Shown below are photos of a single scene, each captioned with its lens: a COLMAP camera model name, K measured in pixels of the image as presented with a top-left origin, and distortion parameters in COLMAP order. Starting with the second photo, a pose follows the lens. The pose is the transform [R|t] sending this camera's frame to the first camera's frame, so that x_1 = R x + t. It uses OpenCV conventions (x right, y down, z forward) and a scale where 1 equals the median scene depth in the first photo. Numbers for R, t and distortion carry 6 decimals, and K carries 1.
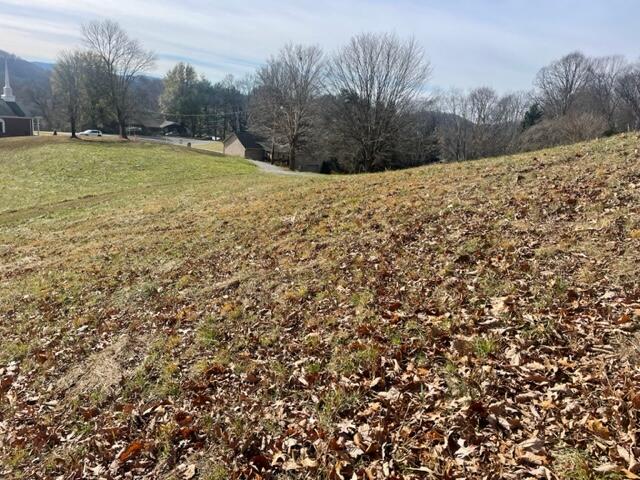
lens RADIAL K [[481.0, 0, 320.9], [0, 481.0, 238.7], [0, 0, 1]] dist [-0.003218, -0.003945]
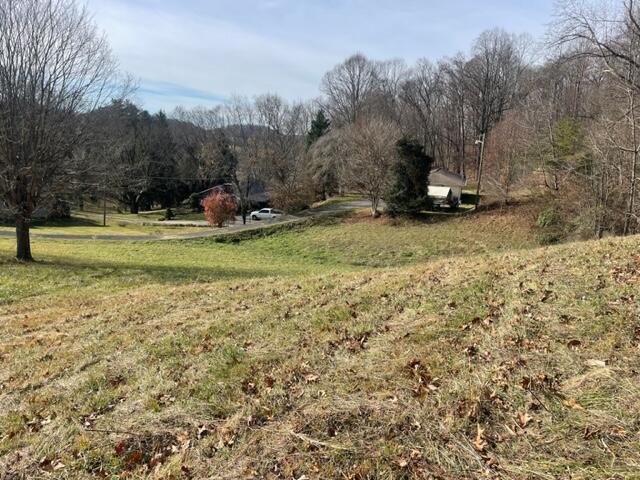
lens RADIAL K [[481.0, 0, 319.2], [0, 481.0, 240.7], [0, 0, 1]] dist [-0.003218, -0.003945]
pose [[0.928762, -0.116528, 0.351883, 0.096461], [0.123947, 0.992288, 0.001454, -0.045345], [-0.349338, 0.042264, 0.936043, 0.177622]]
